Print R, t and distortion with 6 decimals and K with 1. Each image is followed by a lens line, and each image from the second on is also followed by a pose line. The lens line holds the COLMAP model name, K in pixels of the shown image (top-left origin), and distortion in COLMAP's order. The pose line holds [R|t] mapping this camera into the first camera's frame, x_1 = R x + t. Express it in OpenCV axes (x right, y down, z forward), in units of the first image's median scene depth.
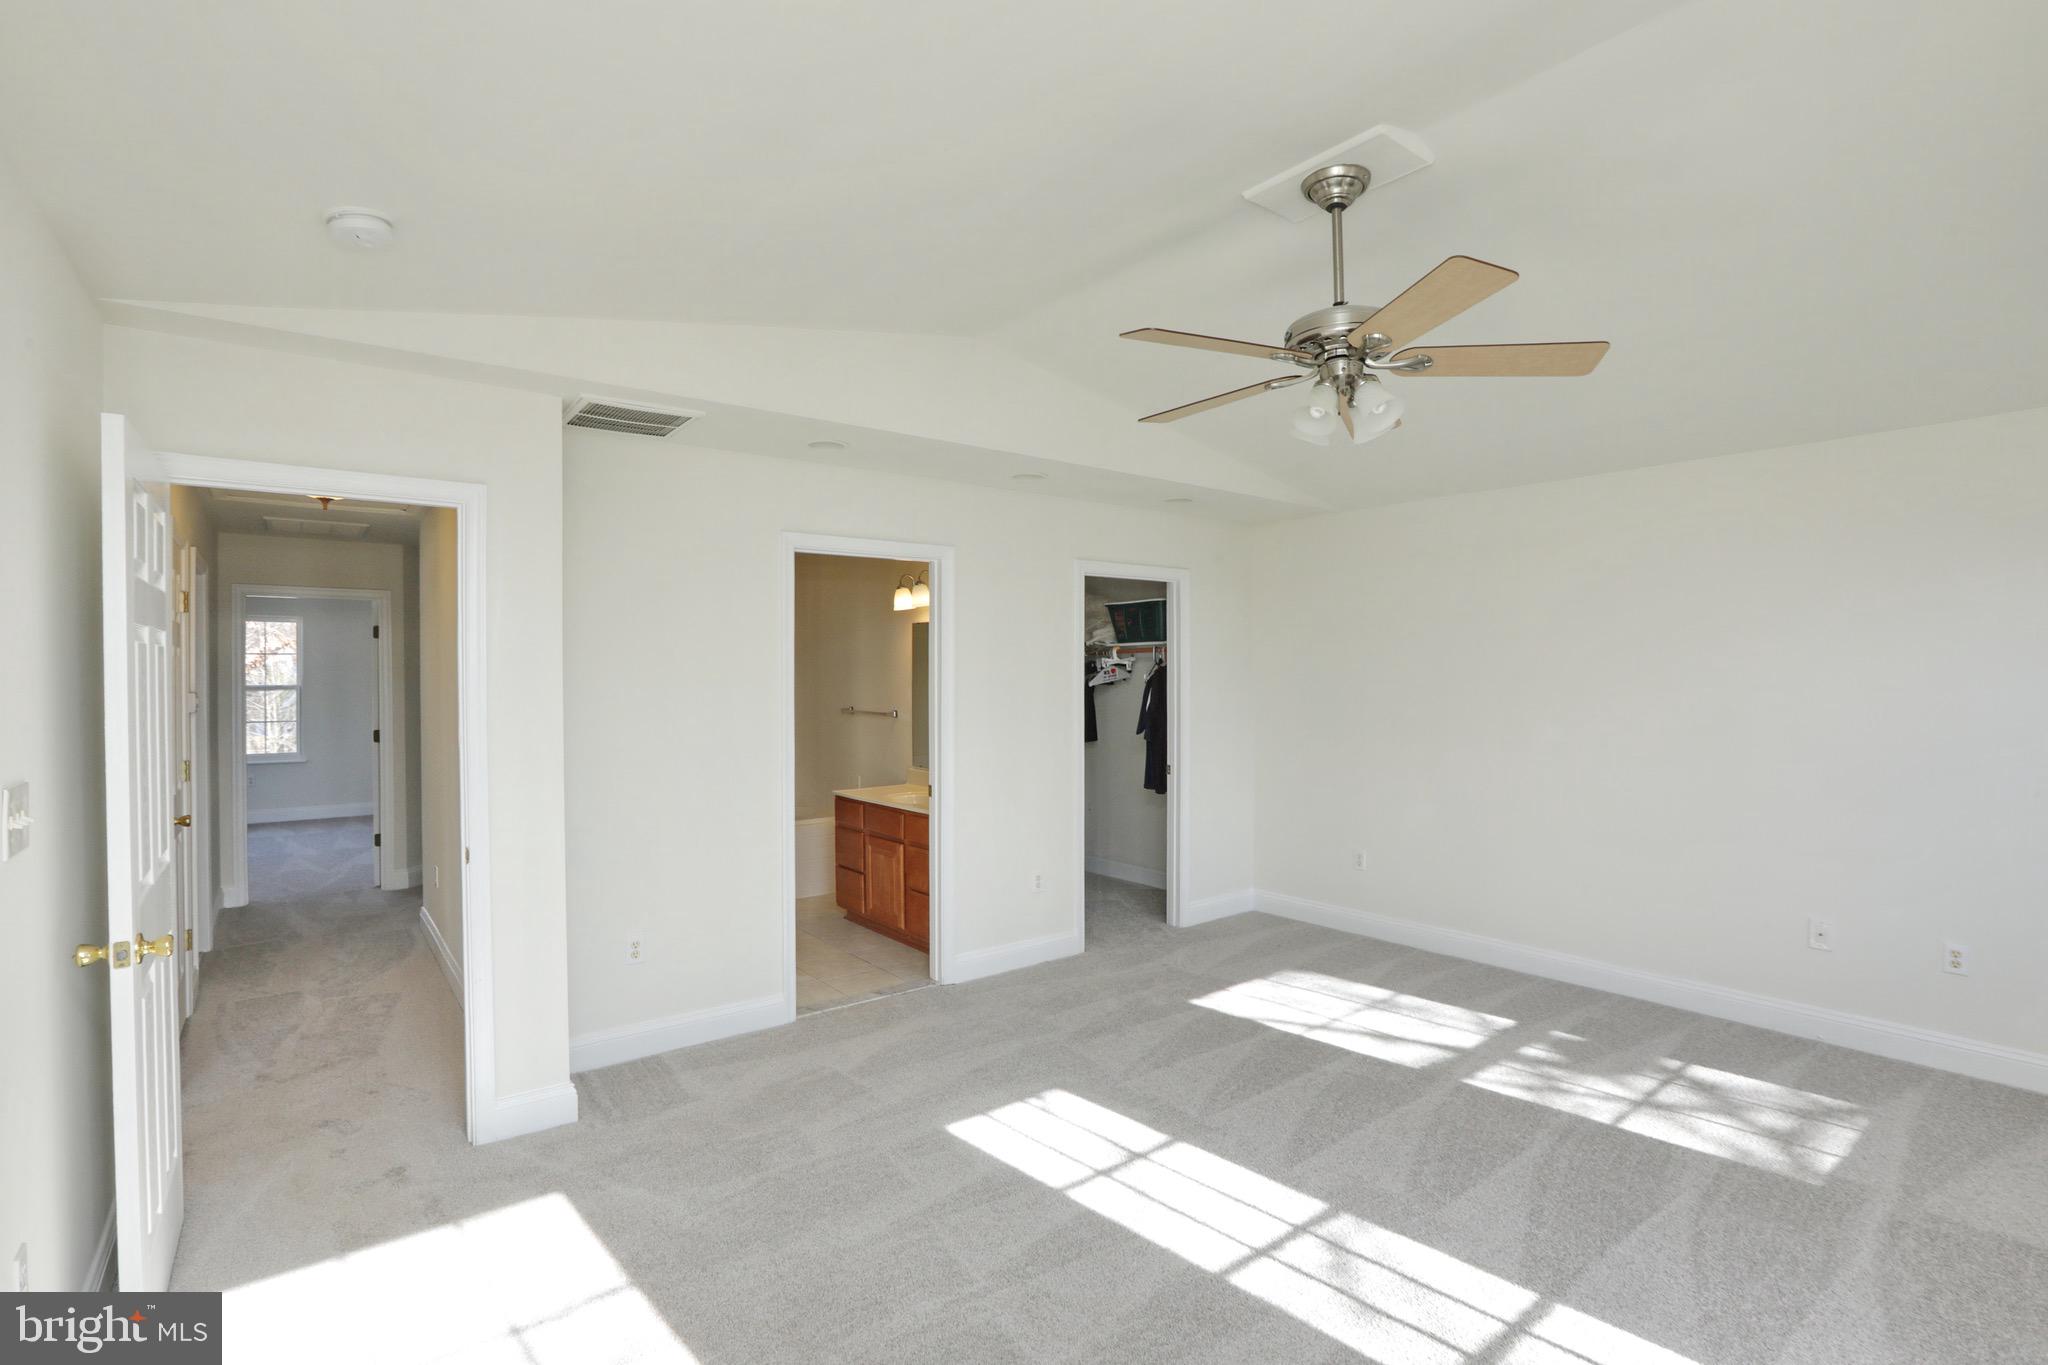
lens RADIAL K [[970.0, 0, 1020.8], [0, 970.0, 683.4], [0, 0, 1]] dist [-0.045241, 0.024429]
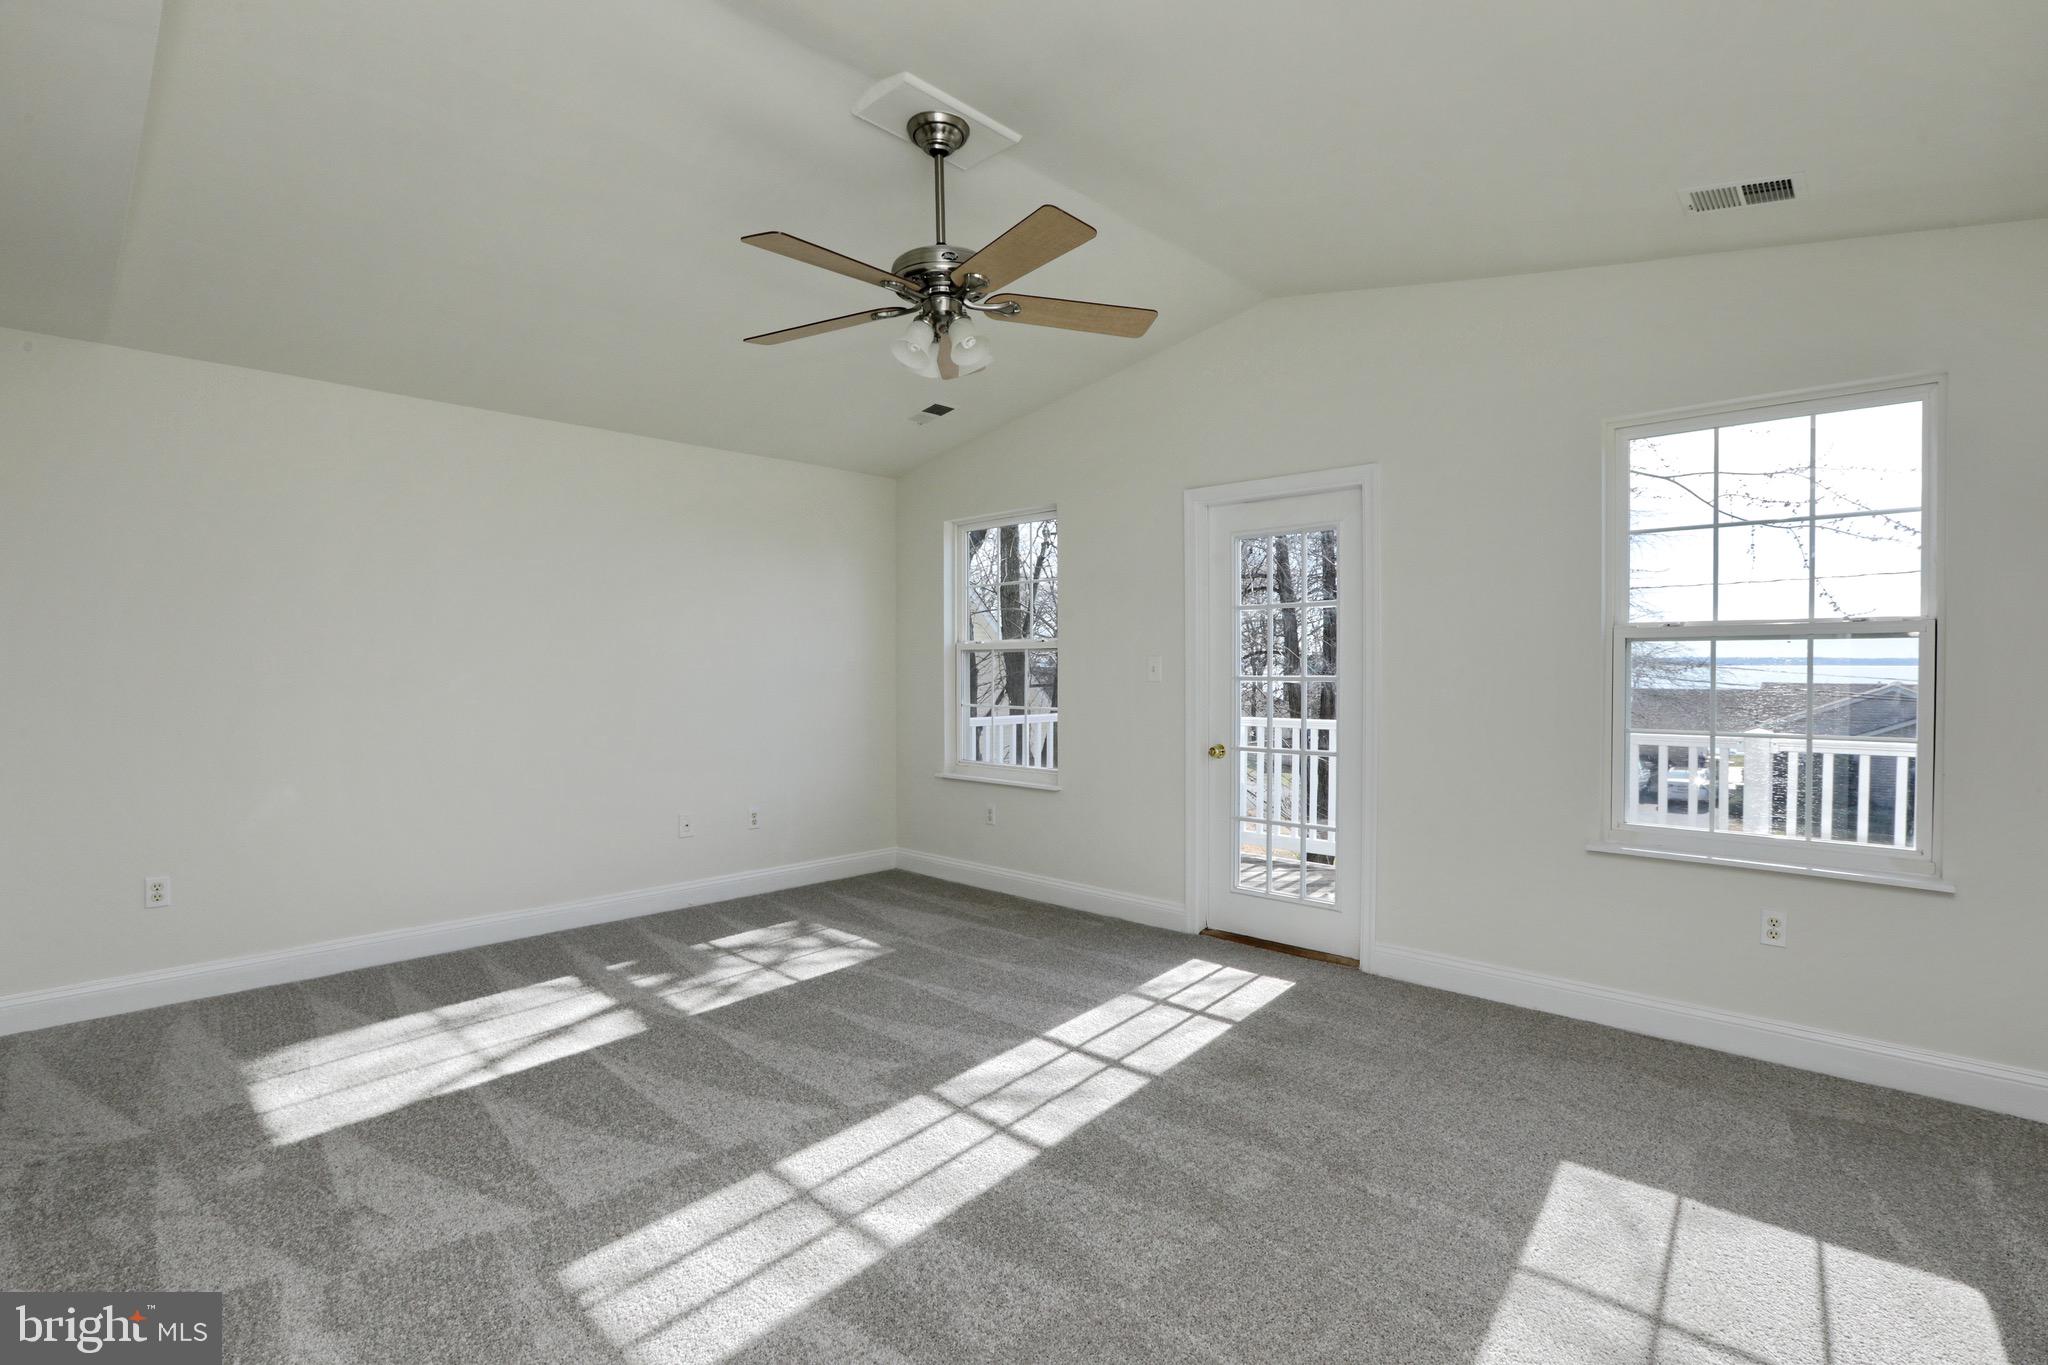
lens RADIAL K [[970.0, 0, 1020.8], [0, 970.0, 683.4], [0, 0, 1]] dist [-0.045241, 0.024429]
pose [[-0.162302, -0.008346, 0.986706, -0.584124], [0.007262, 0.999927, 0.009652, 0.067115], [-0.986714, 0.008732, -0.162230, 0.841142]]
